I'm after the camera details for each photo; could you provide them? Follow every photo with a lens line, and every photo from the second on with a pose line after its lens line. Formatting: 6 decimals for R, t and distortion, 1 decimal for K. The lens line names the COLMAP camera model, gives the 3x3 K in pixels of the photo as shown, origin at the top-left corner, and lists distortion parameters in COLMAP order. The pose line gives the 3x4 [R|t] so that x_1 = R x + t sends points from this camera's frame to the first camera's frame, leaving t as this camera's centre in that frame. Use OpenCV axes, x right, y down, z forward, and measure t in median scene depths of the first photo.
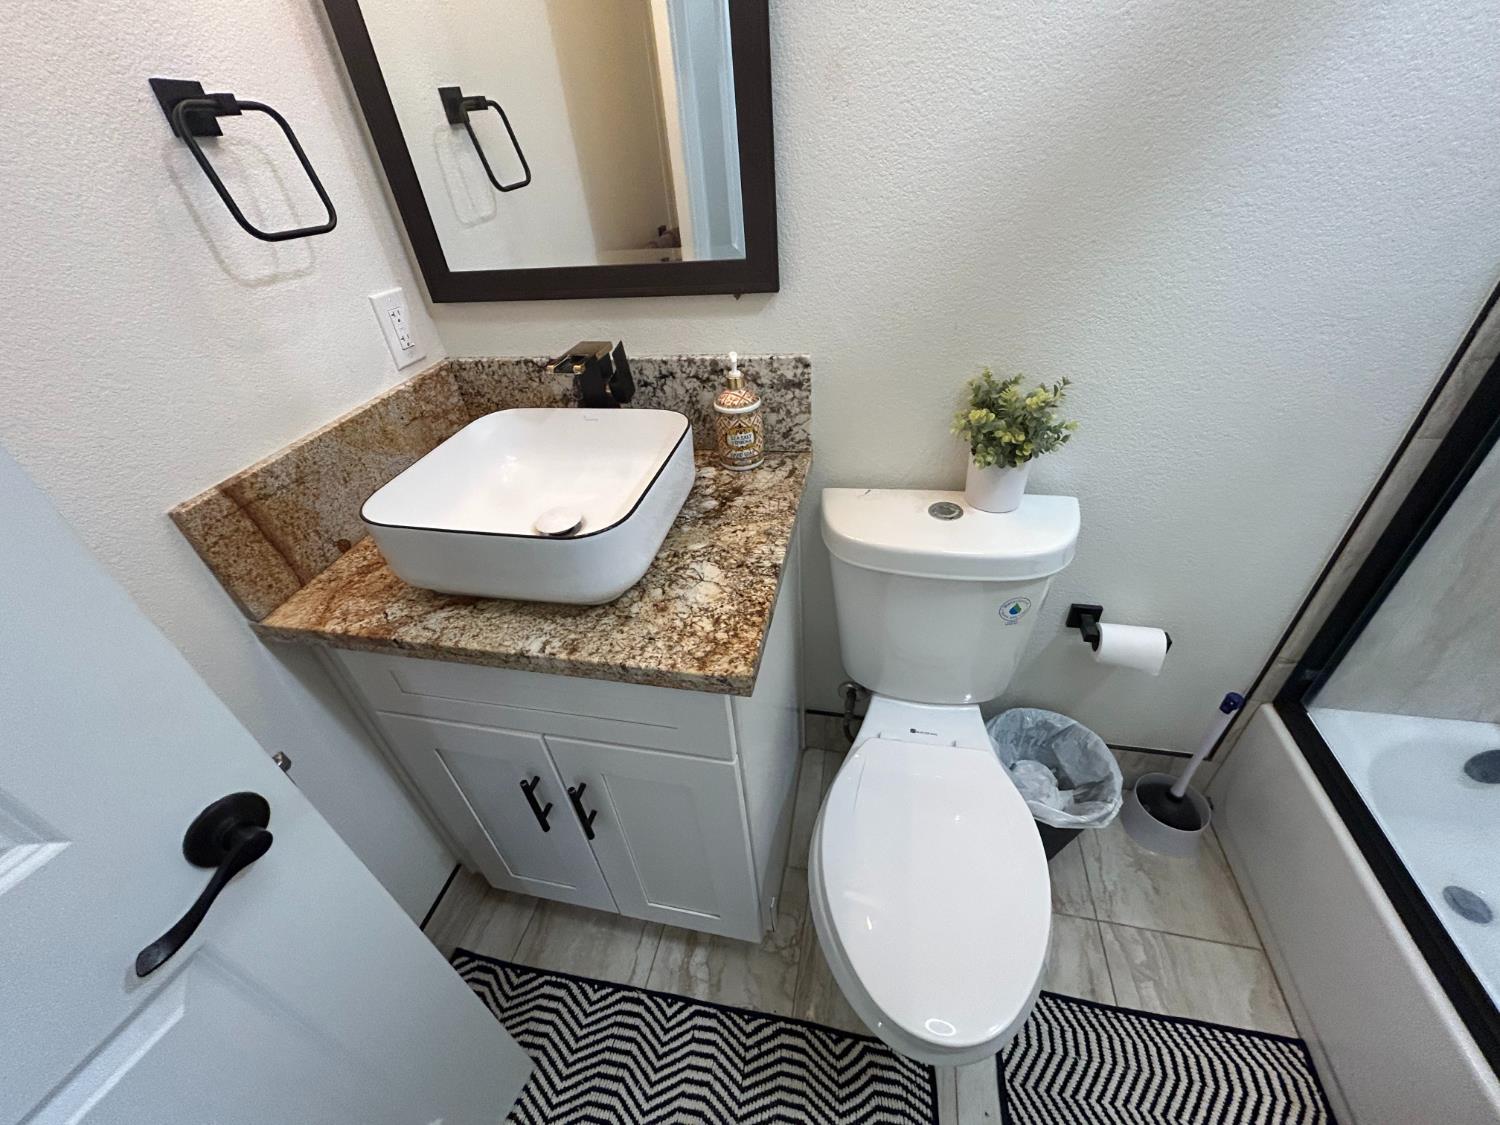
lens RADIAL K [[607.0, 0, 743.9], [0, 607.0, 559.6], [0, 0, 1]] dist [0.001779, -0.000002]
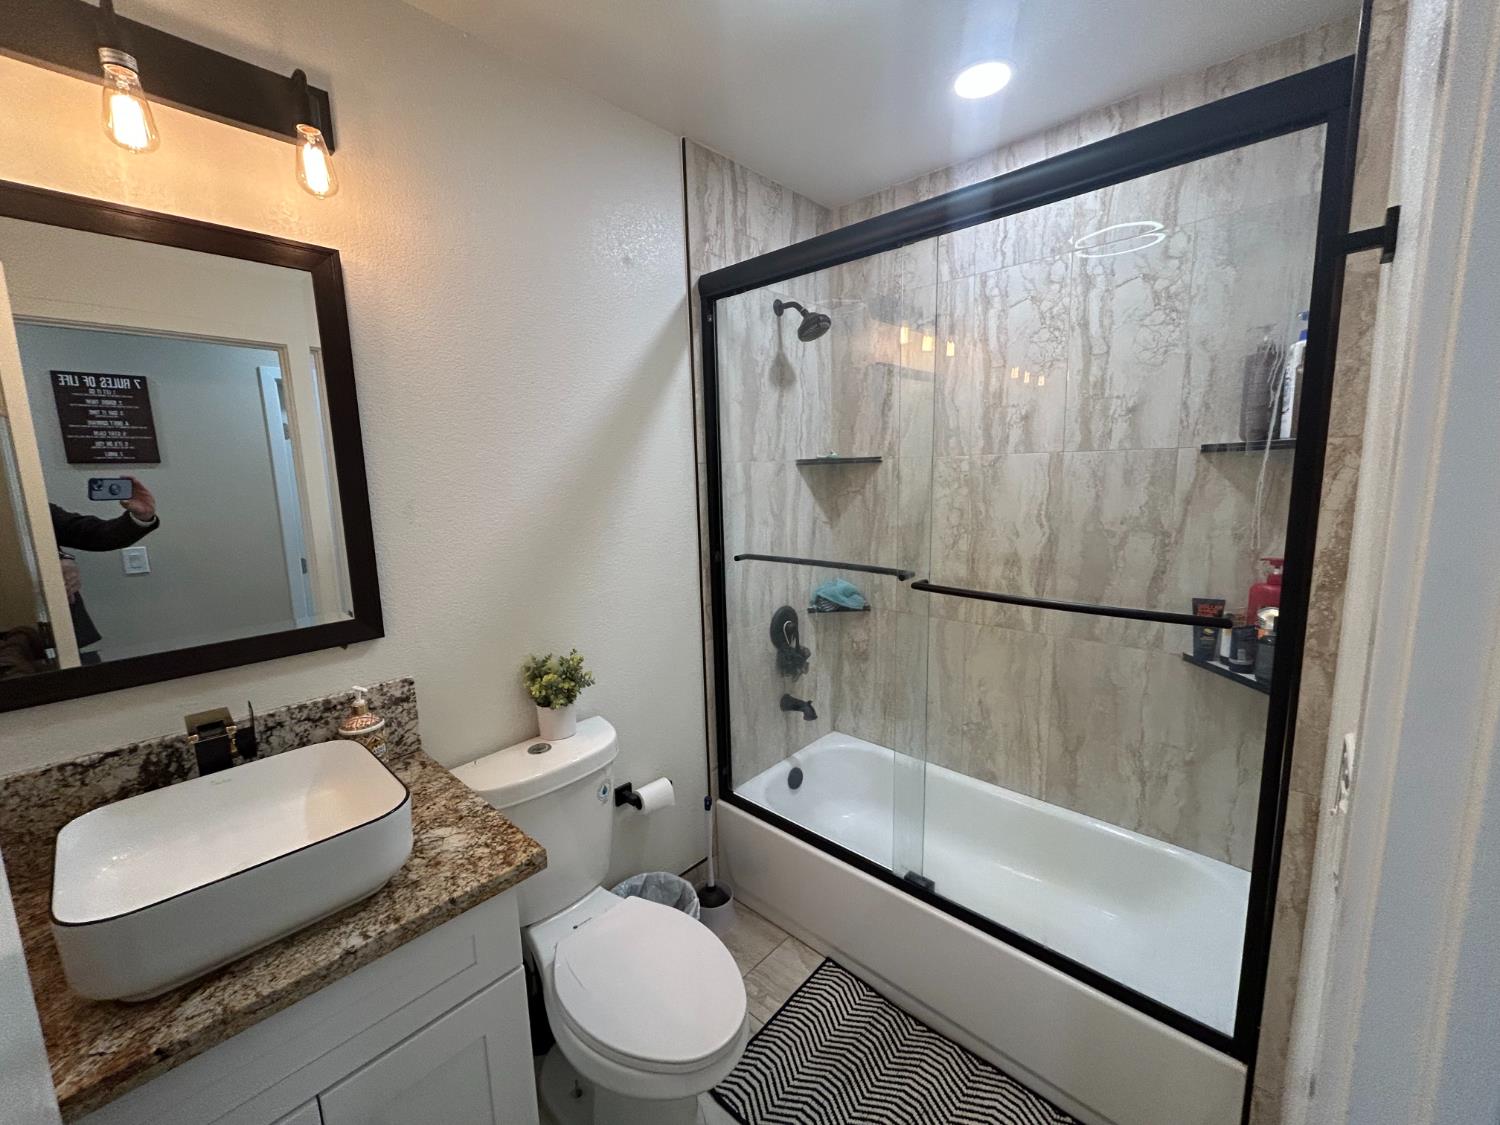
lens RADIAL K [[607.0, 0, 743.9], [0, 607.0, 559.6], [0, 0, 1]] dist [0.001779, -0.000002]
pose [[0.516190, -0.068326, 0.853744, -0.620942], [0.494977, 0.837288, -0.232263, 0.119980], [-0.698961, 0.542475, 0.466020, -0.268477]]
